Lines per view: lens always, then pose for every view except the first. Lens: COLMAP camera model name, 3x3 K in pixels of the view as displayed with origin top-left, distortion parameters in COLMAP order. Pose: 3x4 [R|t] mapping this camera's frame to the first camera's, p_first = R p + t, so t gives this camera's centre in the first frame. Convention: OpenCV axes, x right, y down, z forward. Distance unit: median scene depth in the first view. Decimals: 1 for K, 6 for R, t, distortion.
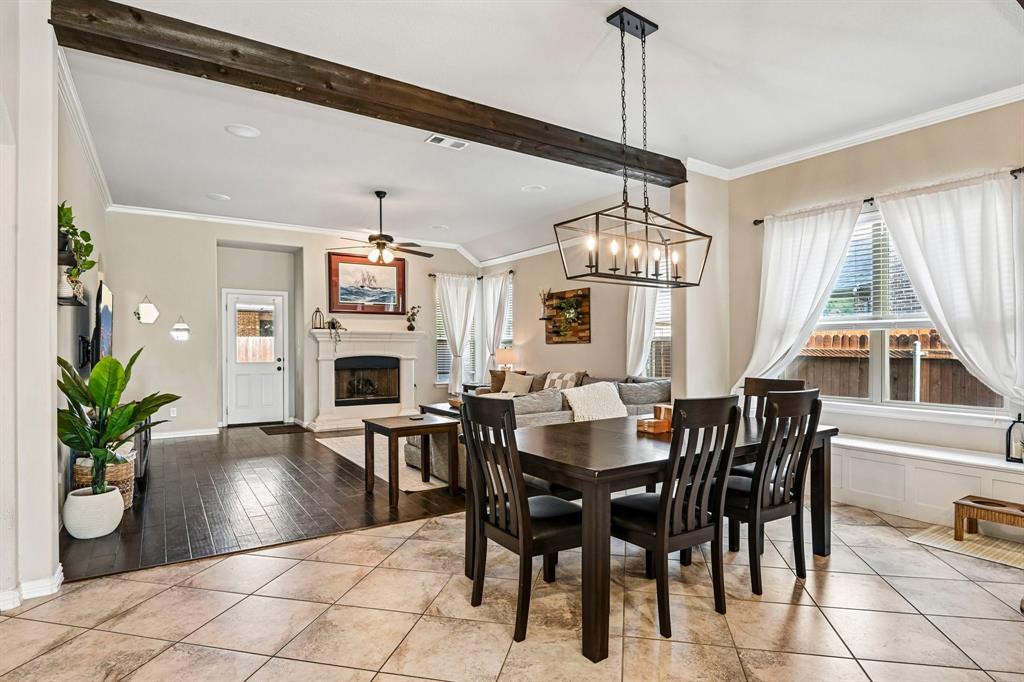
lens RADIAL K [[538.9, 0, 517.0], [0, 538.9, 343.0], [0, 0, 1]] dist [-0.005625, -0.012835]
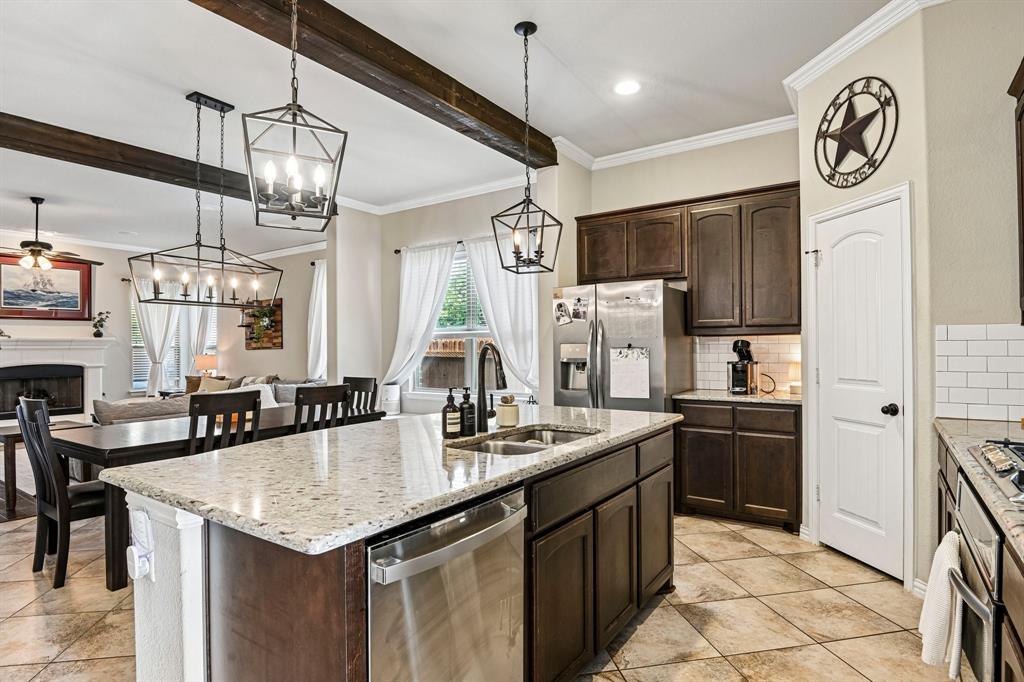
lens RADIAL K [[538.9, 0, 517.0], [0, 538.9, 343.0], [0, 0, 1]] dist [-0.005625, -0.012835]
pose [[0.930350, -0.007936, 0.366587, 0.203286], [0.008835, 0.999961, -0.000774, -0.007400], [-0.366566, 0.003959, 0.930384, -0.217787]]
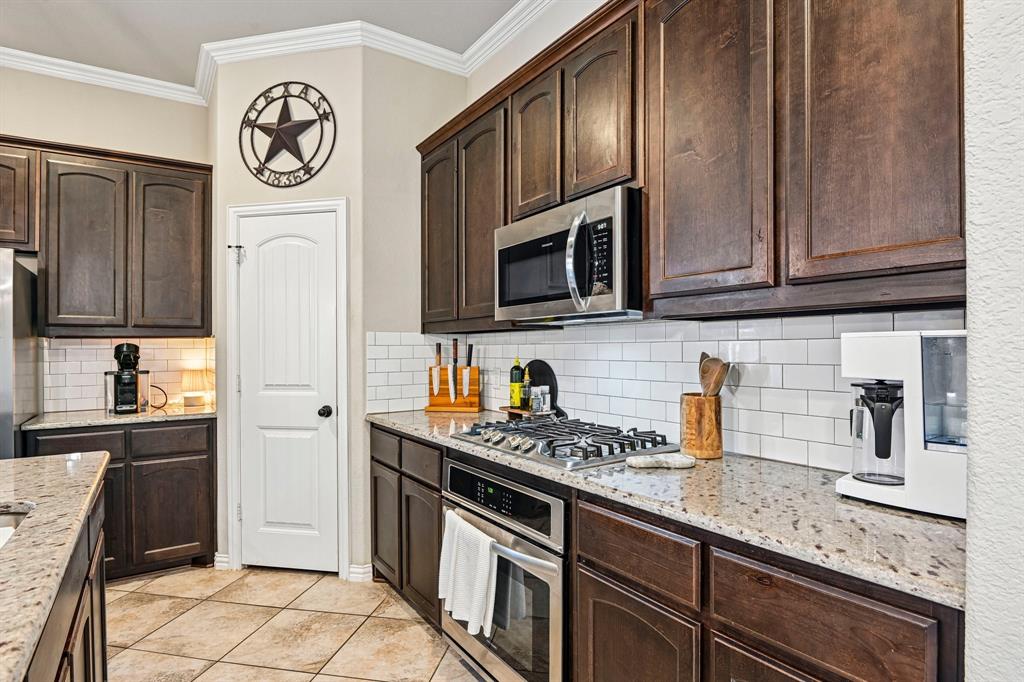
lens RADIAL K [[528.0, 0, 515.8], [0, 528.0, 343.4], [0, 0, 1]] dist [-0.004470, -0.017732]
pose [[-0.007201, 0.004441, 0.999964, 0.196871], [0.002462, 0.999987, -0.004424, -0.006001], [-0.999971, 0.002430, -0.007212, -0.071742]]
